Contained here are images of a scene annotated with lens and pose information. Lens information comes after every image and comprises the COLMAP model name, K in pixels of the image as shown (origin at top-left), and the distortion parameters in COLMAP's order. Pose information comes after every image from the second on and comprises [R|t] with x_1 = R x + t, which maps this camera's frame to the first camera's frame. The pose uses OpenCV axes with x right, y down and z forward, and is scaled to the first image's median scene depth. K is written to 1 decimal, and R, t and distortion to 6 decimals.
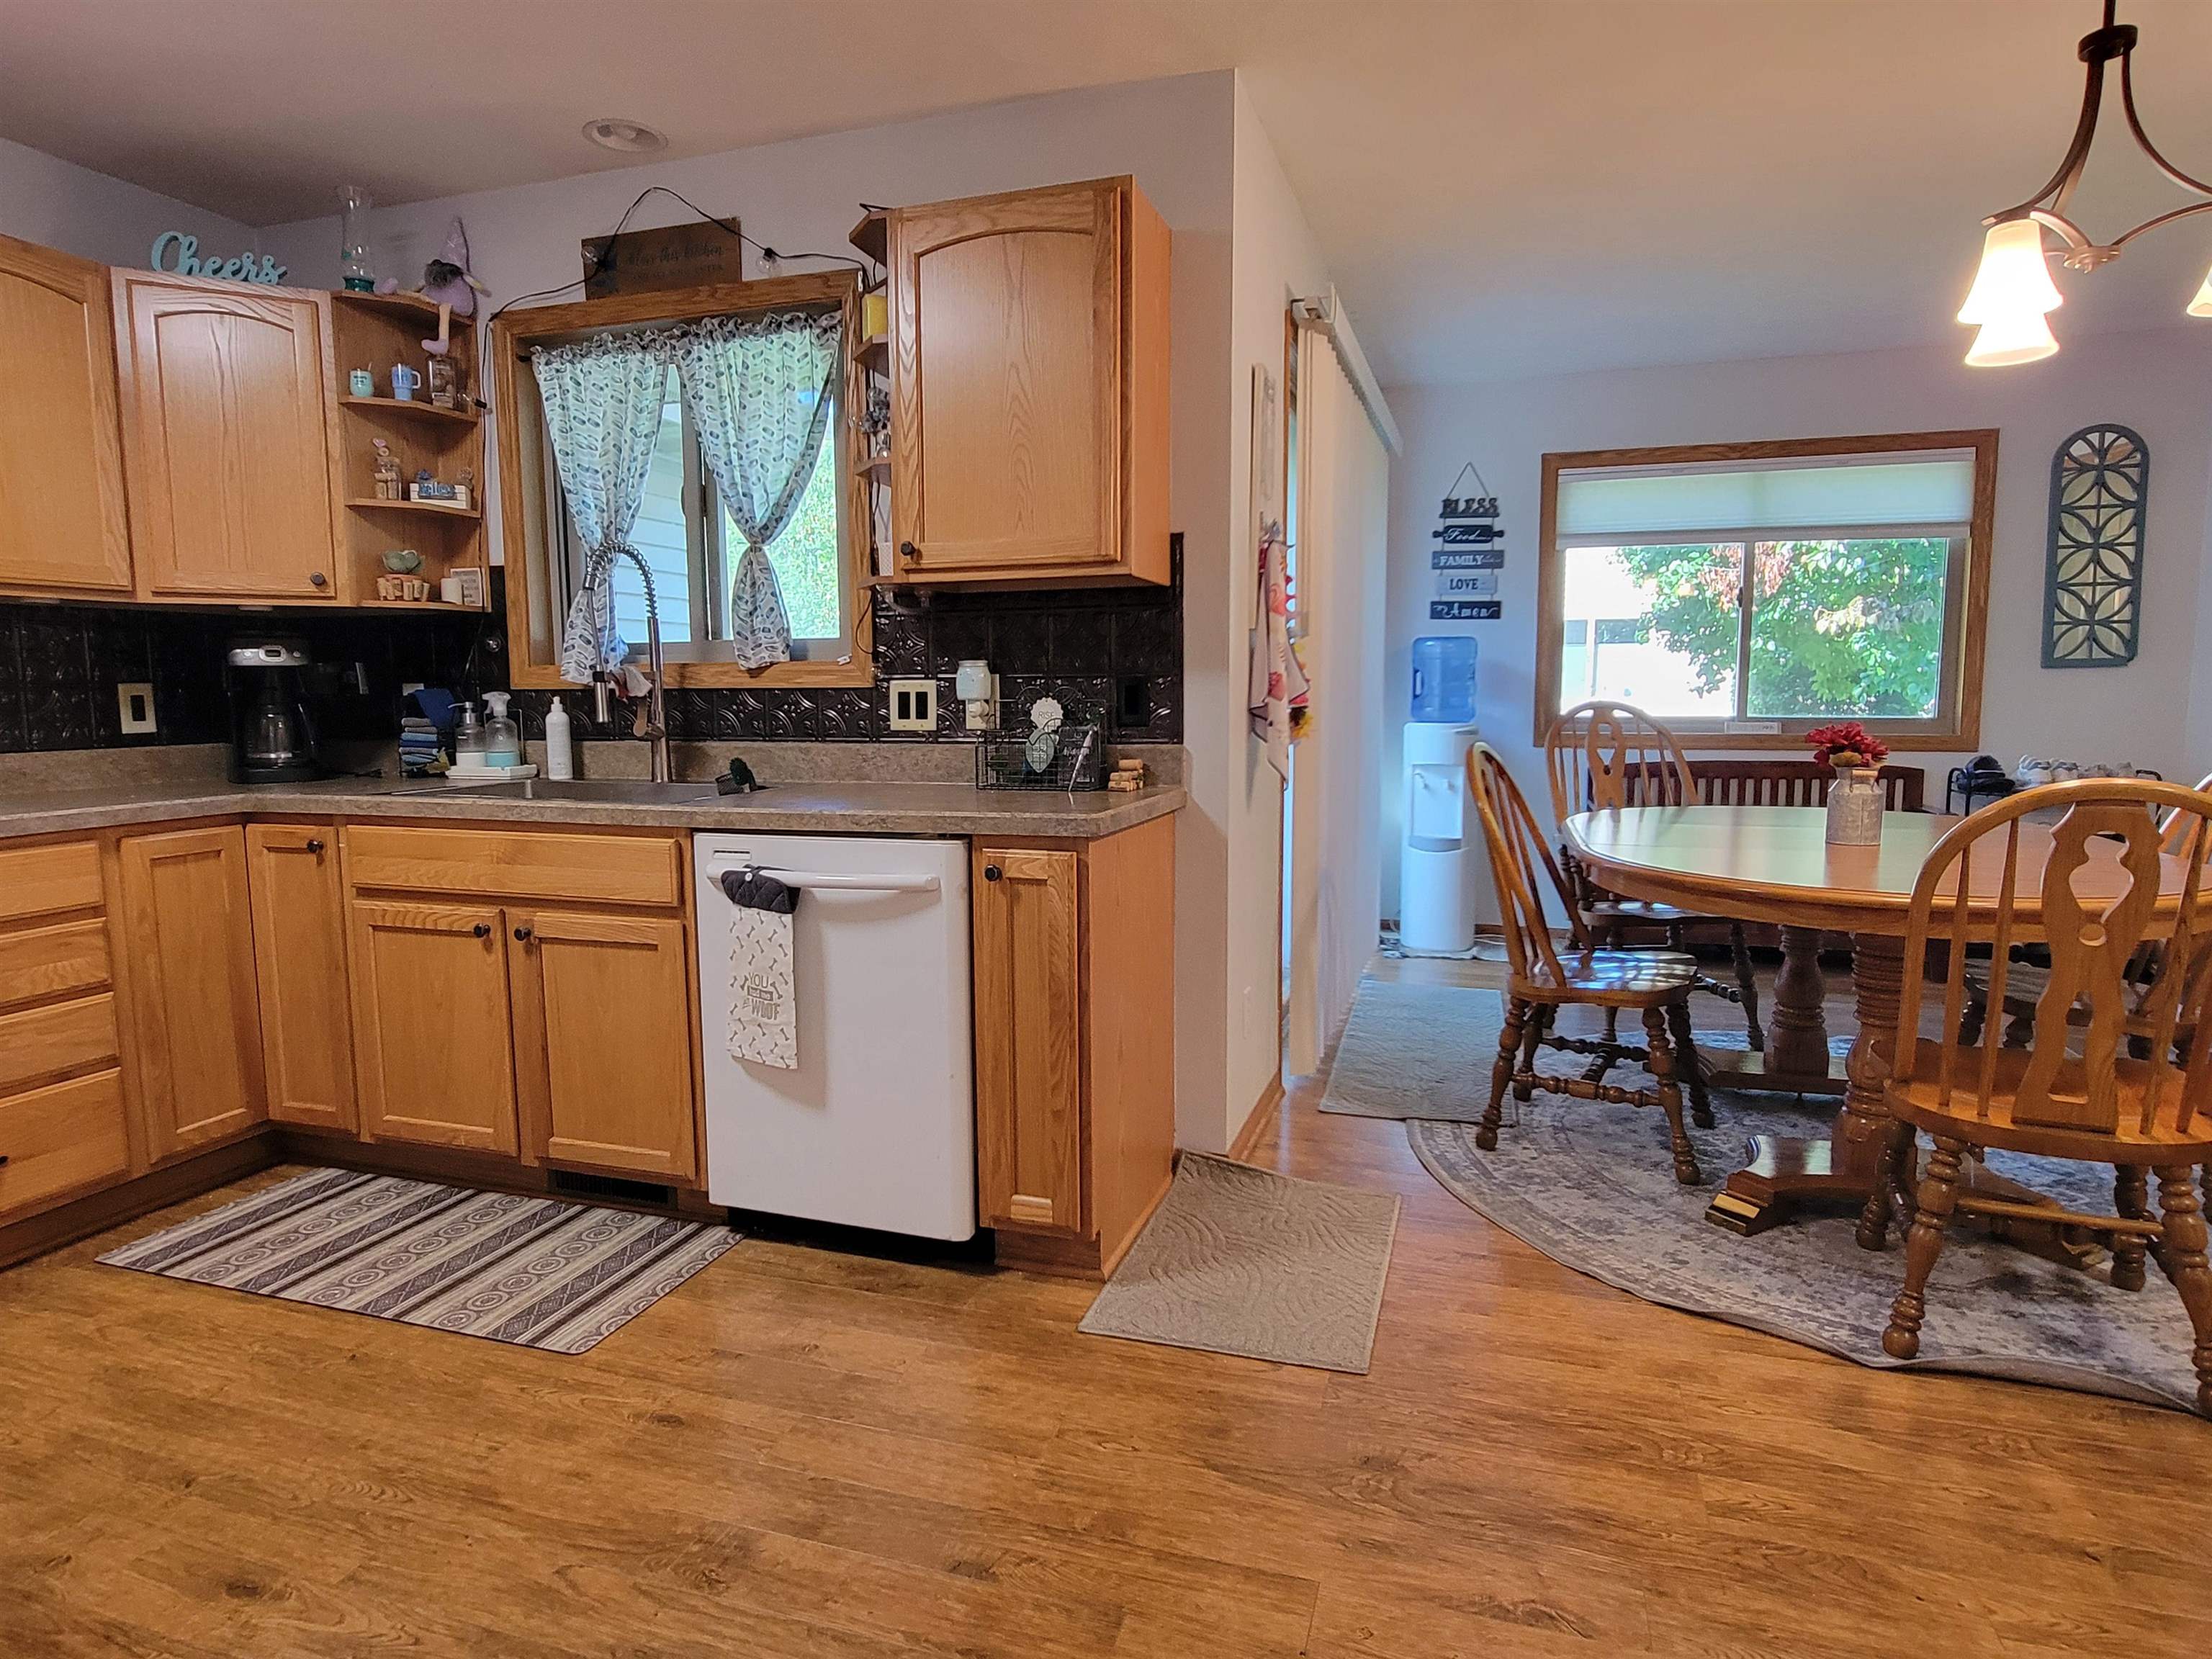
lens RADIAL K [[1268.6, 0, 1089.8], [0, 1268.6, 832.1], [0, 0, 1]] dist [0.020416, -0.002485]
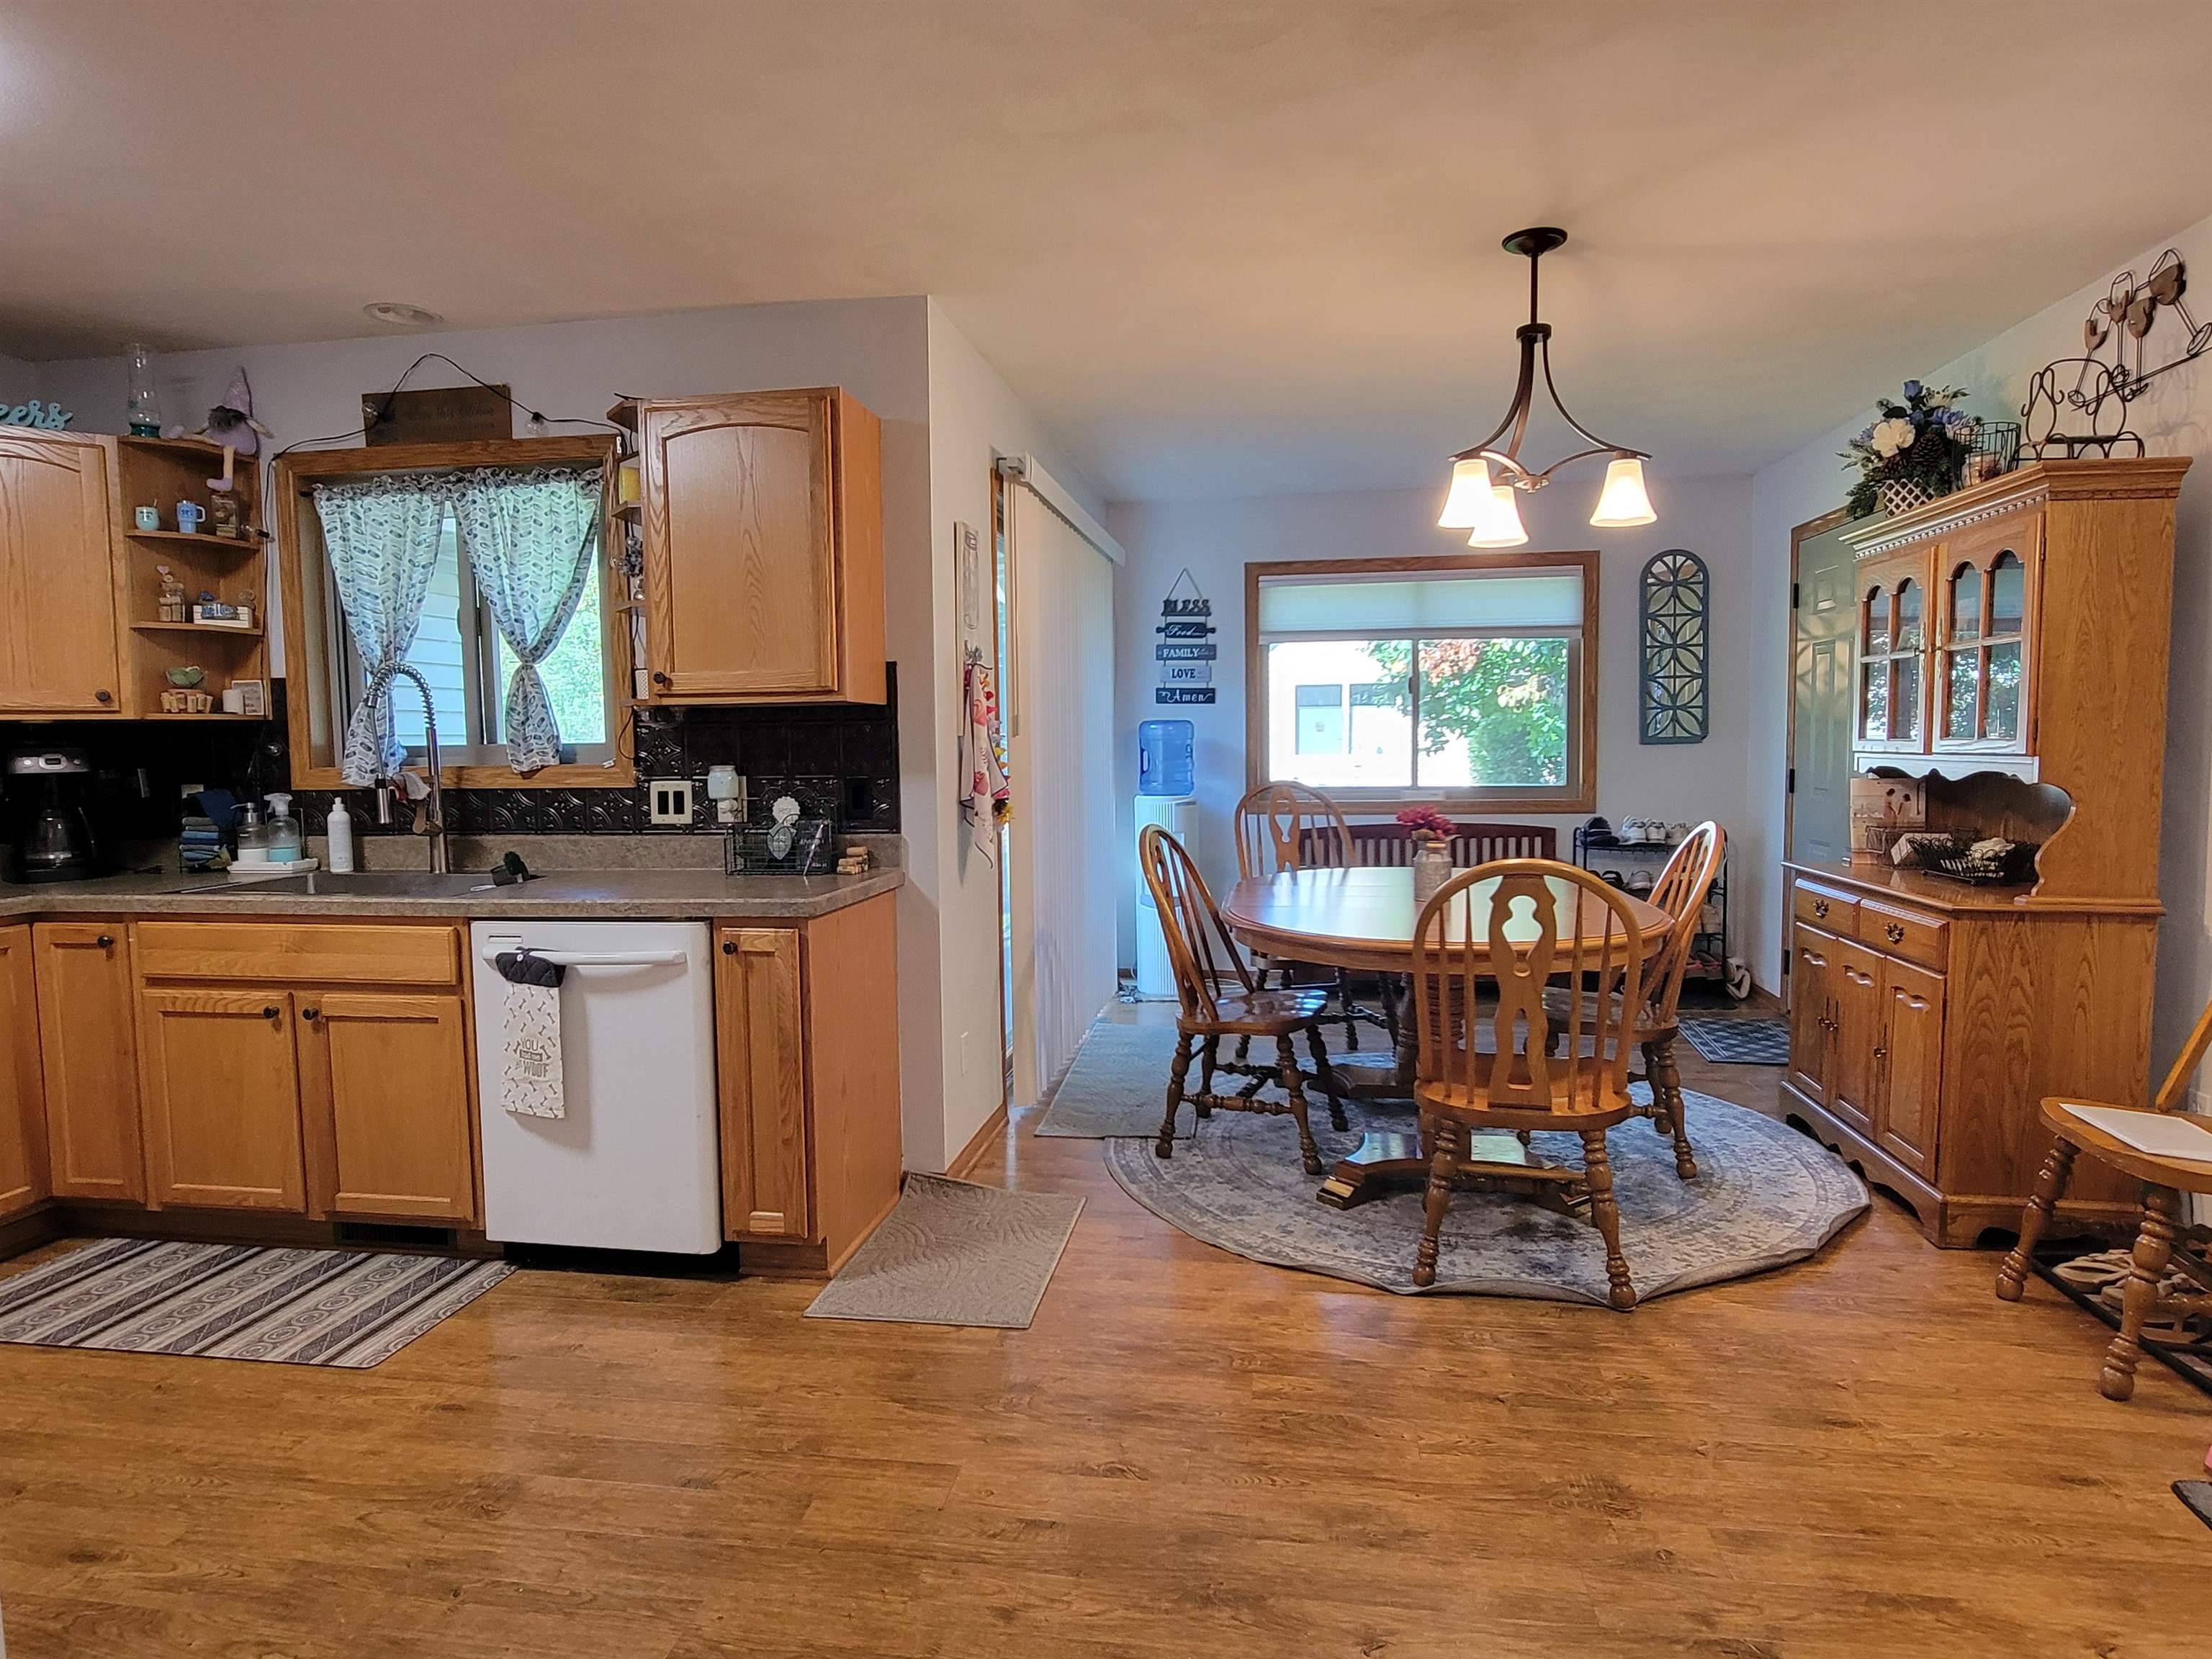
lens RADIAL K [[1268.6, 0, 1089.8], [0, 1268.6, 832.1], [0, 0, 1]] dist [0.020416, -0.002485]
pose [[0.988464, -0.018804, 0.150285, 0.074492], [0.024790, 0.998968, -0.038056, -0.021452], [-0.149415, 0.041343, 0.987910, -0.240466]]
